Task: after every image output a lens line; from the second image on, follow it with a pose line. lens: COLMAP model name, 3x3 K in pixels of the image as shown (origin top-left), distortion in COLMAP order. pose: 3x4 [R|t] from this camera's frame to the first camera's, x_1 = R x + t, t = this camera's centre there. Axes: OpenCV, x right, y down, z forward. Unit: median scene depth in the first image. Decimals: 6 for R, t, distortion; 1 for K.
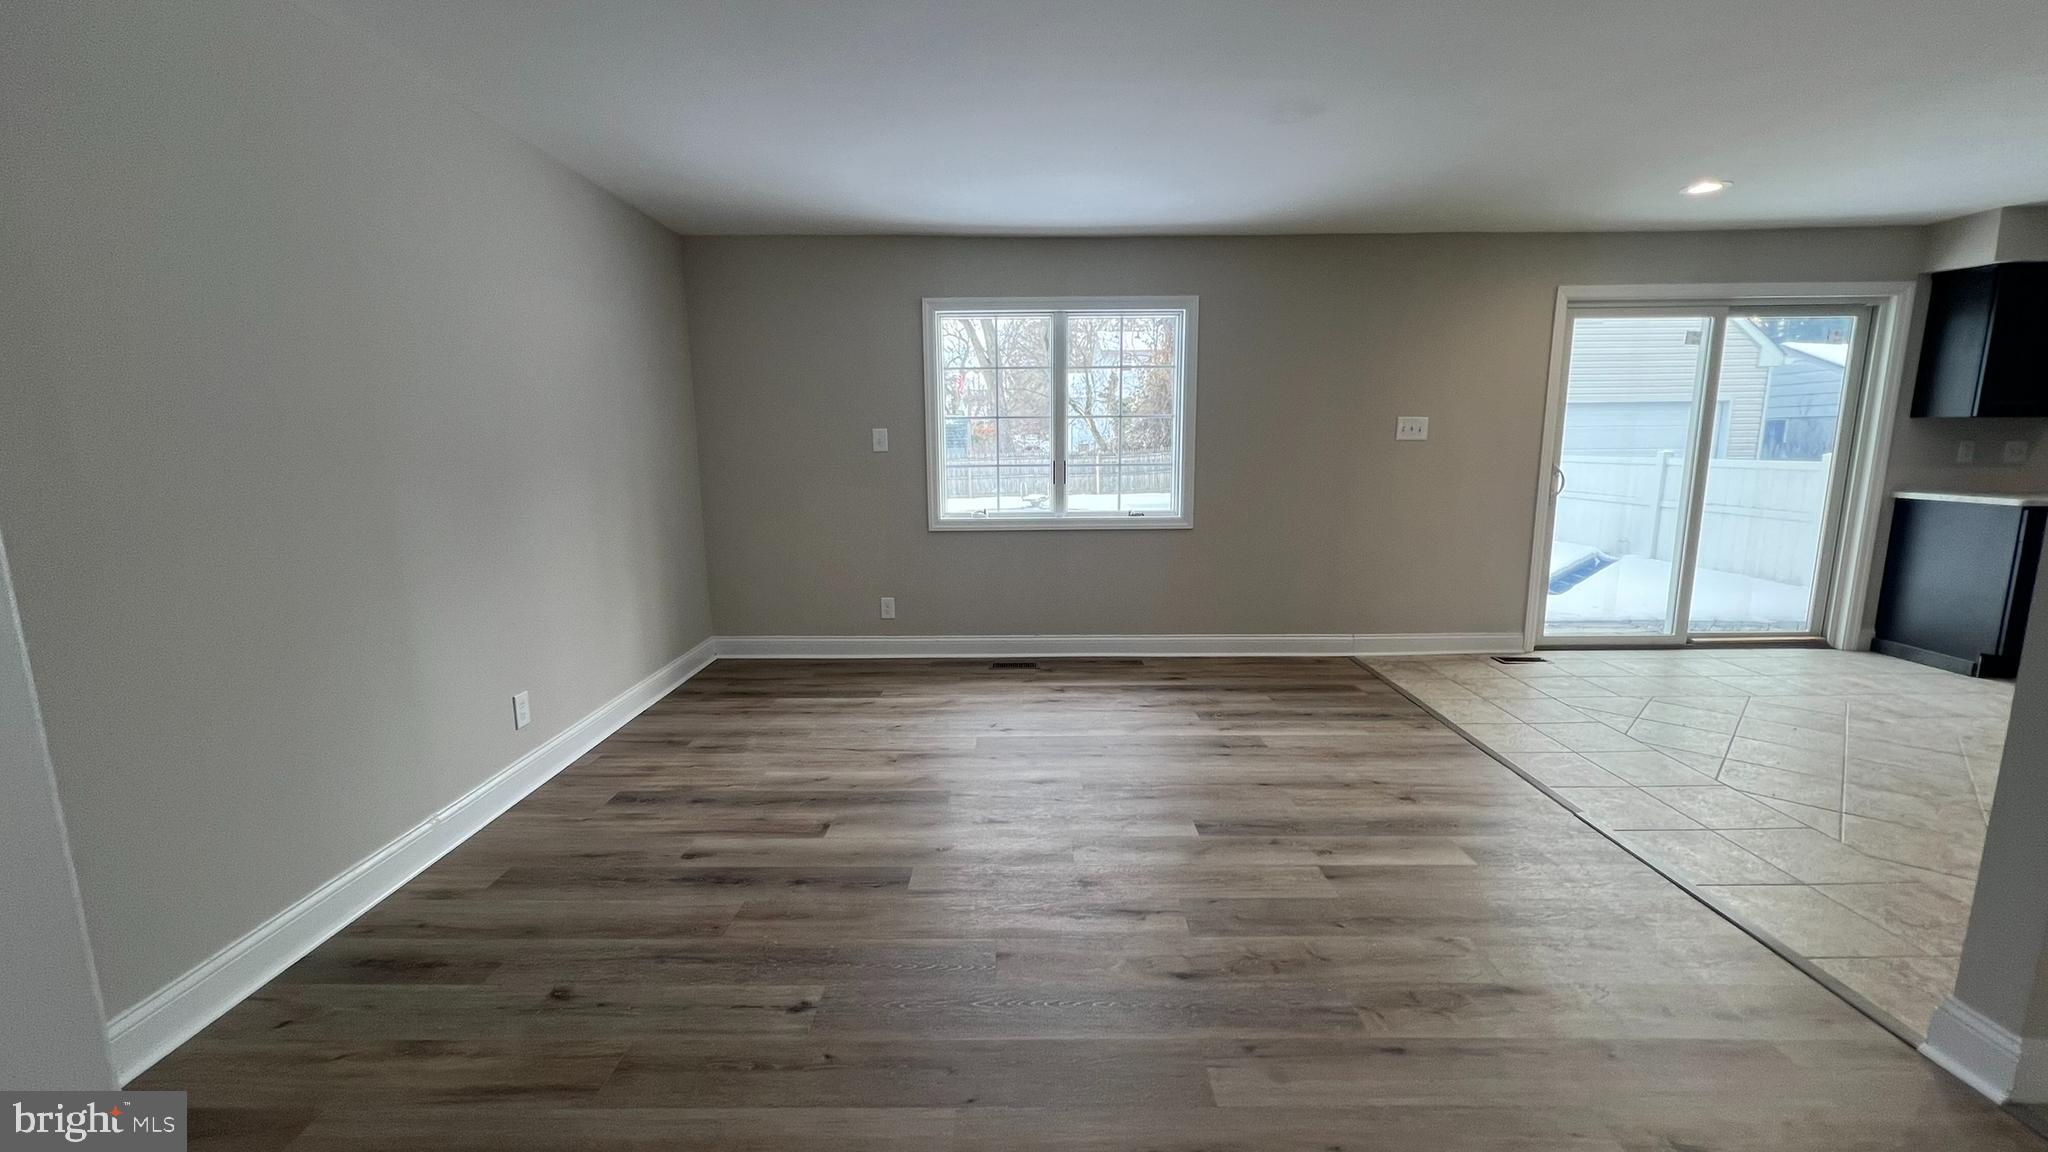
lens RADIAL K [[816.8, 0, 1024.0], [0, 816.8, 576.0], [0, 0, 1]] dist [0.001049, 0.000762]
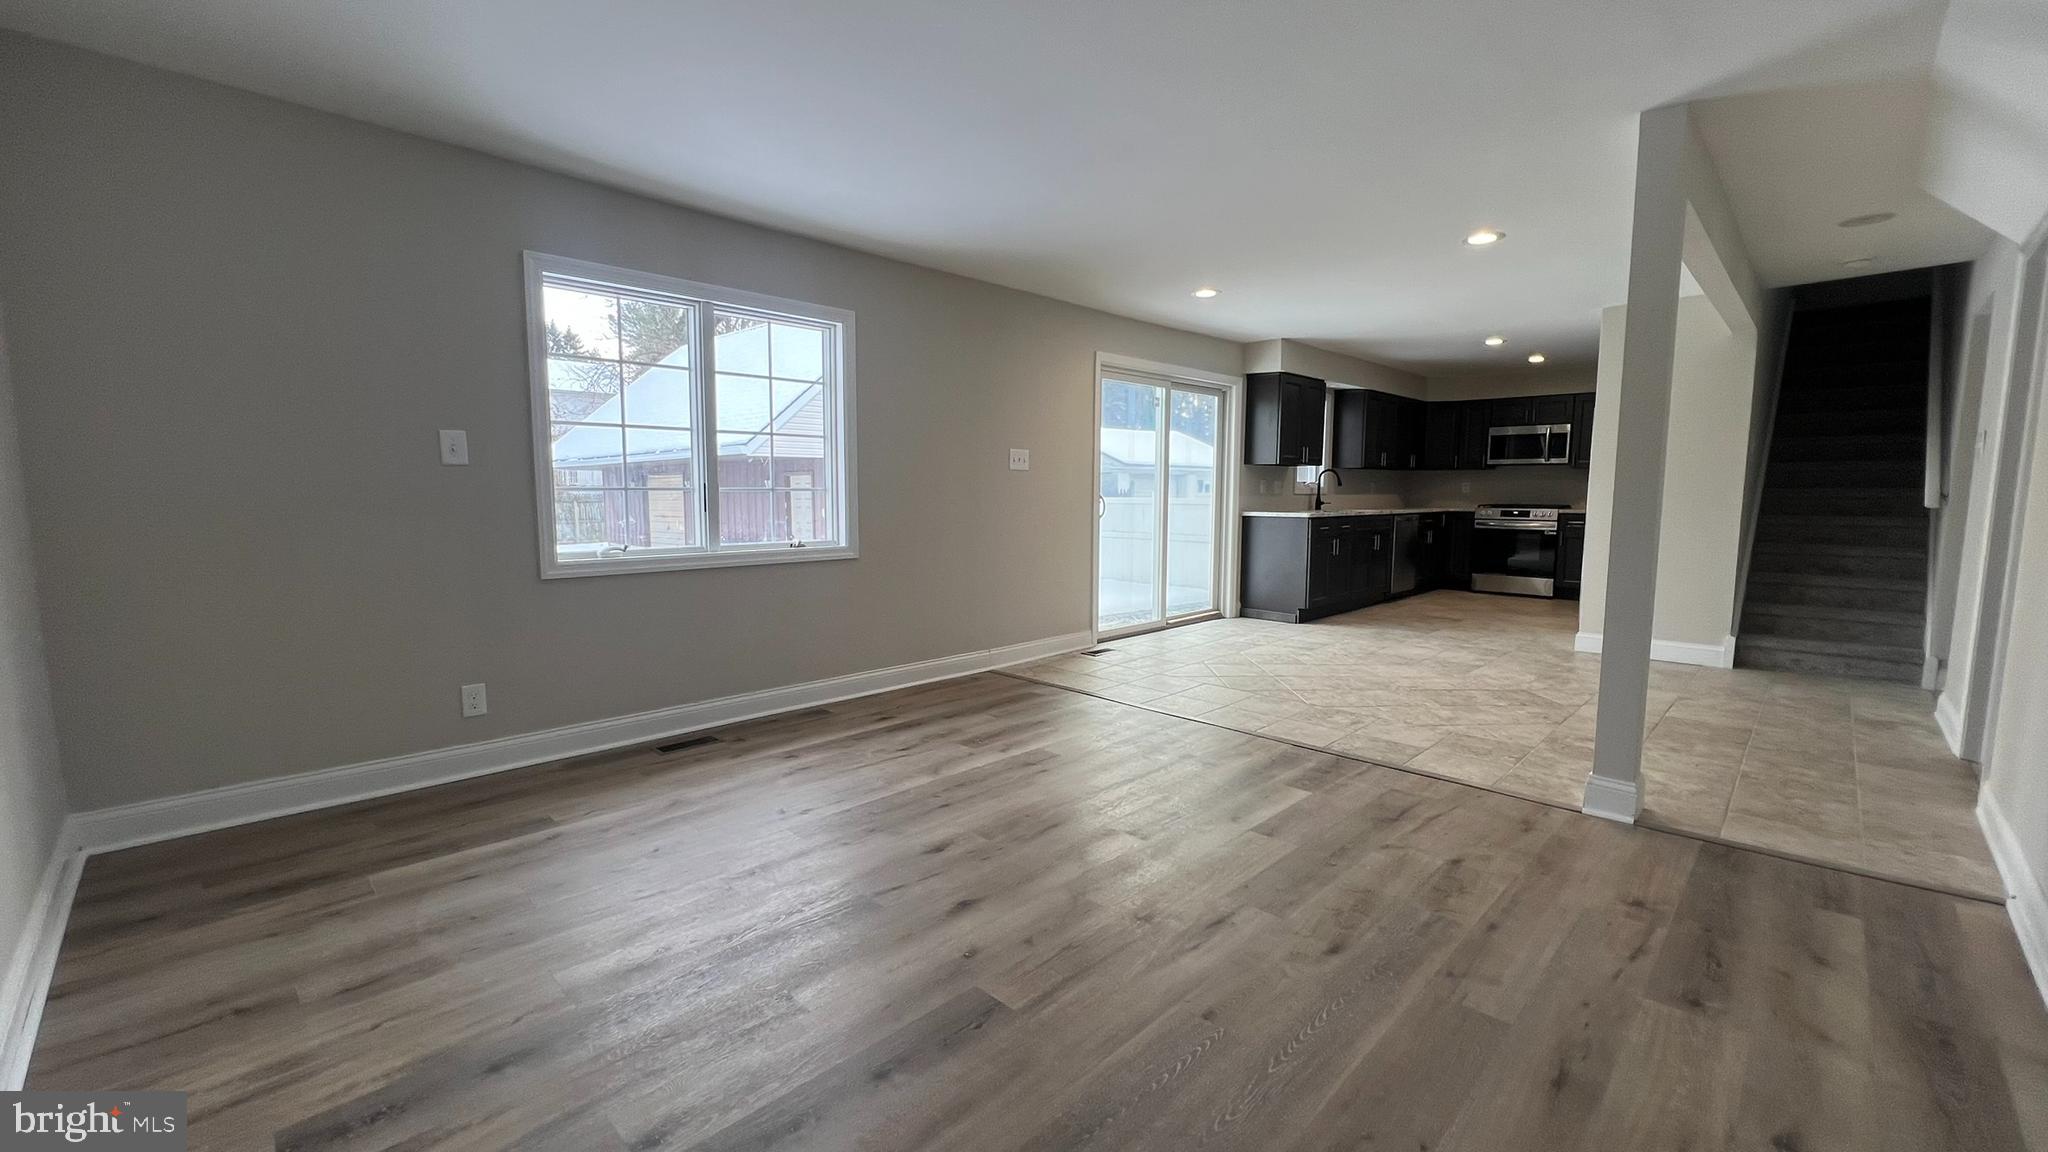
lens RADIAL K [[816.8, 0, 1024.0], [0, 816.8, 576.0], [0, 0, 1]] dist [0.001049, 0.000762]
pose [[0.702603, -0.064541, 0.708649, -0.339042], [0.109432, 0.993832, -0.017984, -0.000127], [-0.703117, 0.090185, 0.705332, 0.223389]]
